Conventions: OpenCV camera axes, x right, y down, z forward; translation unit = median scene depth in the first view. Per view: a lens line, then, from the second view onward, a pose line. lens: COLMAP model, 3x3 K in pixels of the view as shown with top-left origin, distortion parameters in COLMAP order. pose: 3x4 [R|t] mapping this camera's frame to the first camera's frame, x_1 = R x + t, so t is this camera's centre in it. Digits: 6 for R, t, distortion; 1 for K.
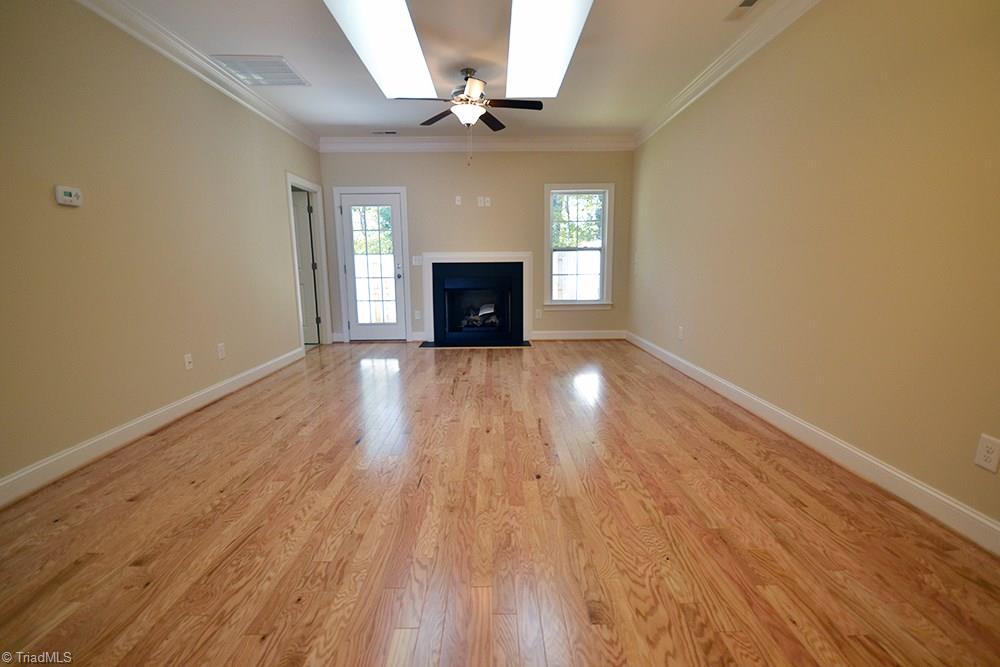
lens RADIAL K [[443.2, 0, 500.4], [0, 443.2, 334.9], [0, 0, 1]] dist [0.003955, -0.008589]
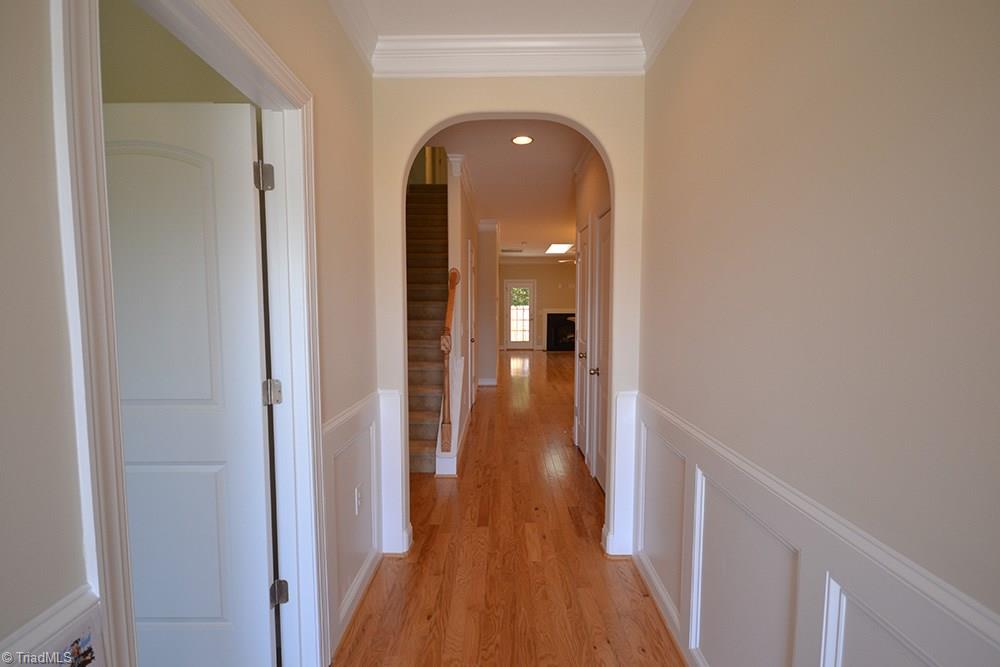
lens RADIAL K [[481.4, 0, 501.0], [0, 481.4, 339.8], [0, 0, 1]] dist [-0.023295, -0.001745]
pose [[0.999849, 0.007830, -0.015500, -0.339589], [-0.009265, 0.995460, -0.094733, 0.191364], [0.014688, 0.094863, 0.995382, -1.336670]]
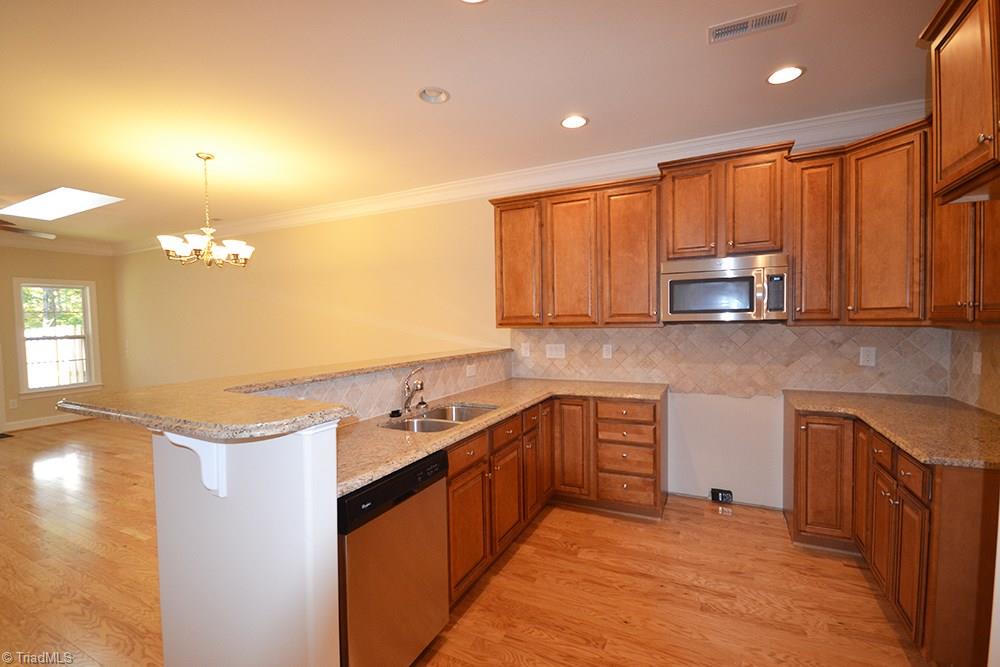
lens RADIAL K [[443.2, 0, 496.7], [0, 443.2, 338.4], [0, 0, 1]] dist [0.003955, -0.008589]
pose [[0.452277, -0.034732, 0.891201, -0.292552], [0.160471, 0.986103, -0.043007, 0.022657], [-0.877322, 0.162463, 0.451565, -0.404930]]
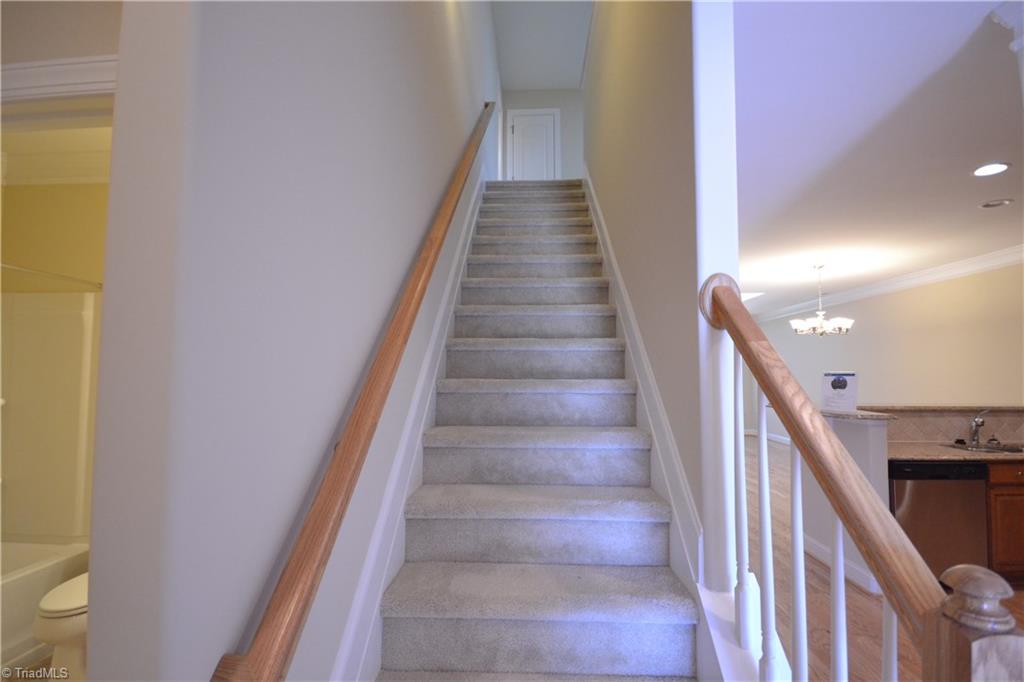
lens RADIAL K [[453.9, 0, 505.8], [0, 453.9, 346.7], [0, 0, 1]] dist [0.003955, -0.008589]
pose [[0.997572, 0.002820, -0.069587, -0.514978], [-0.018097, 0.975353, -0.219908, 0.078003], [0.067251, 0.220633, 0.973036, -0.758869]]
